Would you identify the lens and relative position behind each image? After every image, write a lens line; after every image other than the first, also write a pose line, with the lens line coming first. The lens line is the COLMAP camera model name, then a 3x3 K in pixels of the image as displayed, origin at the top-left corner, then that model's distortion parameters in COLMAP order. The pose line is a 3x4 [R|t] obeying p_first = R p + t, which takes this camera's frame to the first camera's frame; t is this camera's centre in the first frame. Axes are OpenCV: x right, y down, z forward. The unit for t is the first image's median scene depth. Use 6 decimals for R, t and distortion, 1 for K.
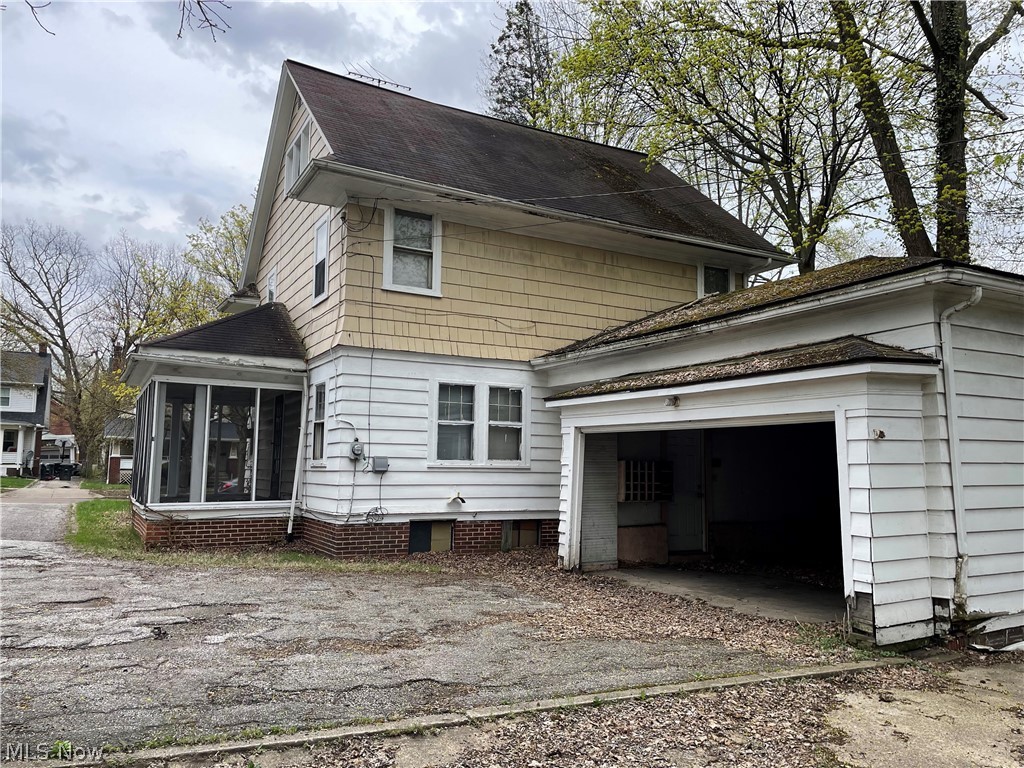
lens RADIAL K [[775.6, 0, 509.7], [0, 775.6, 386.5], [0, 0, 1]] dist [0.112364, -0.135374]
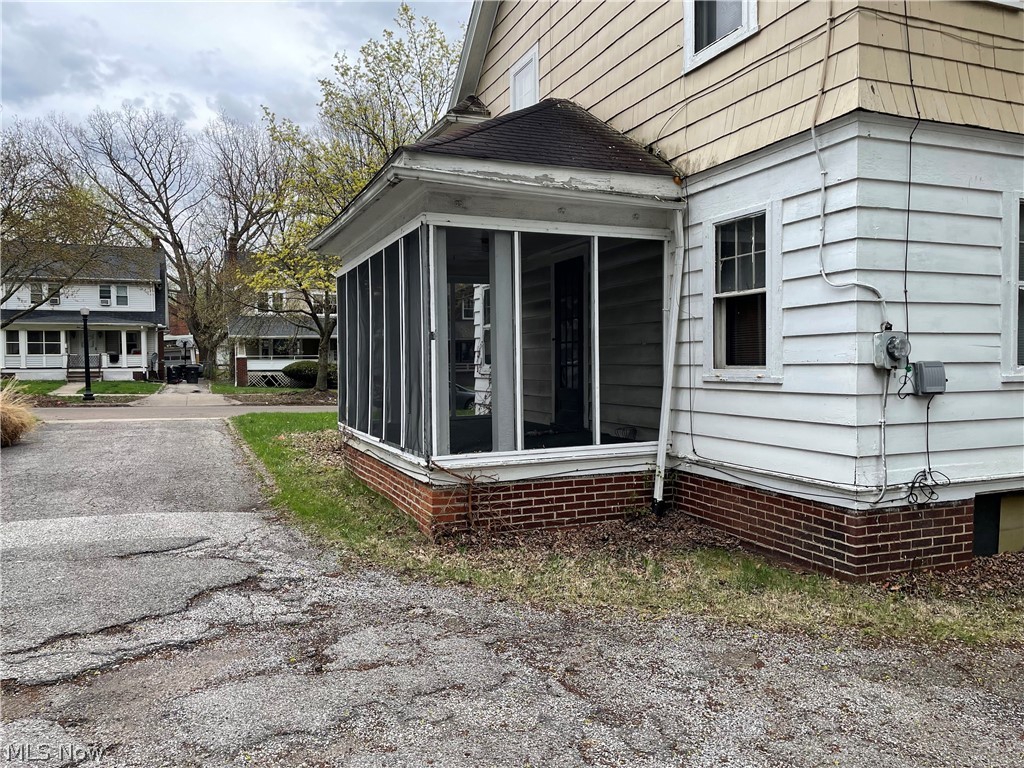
lens RADIAL K [[775.6, 0, 509.7], [0, 775.6, 386.5], [0, 0, 1]] dist [0.112364, -0.135374]
pose [[0.993772, -0.017594, -0.110038, -0.335858], [0.032532, 0.990247, 0.135474, 0.030805], [0.106581, -0.138210, 0.984651, 0.477198]]
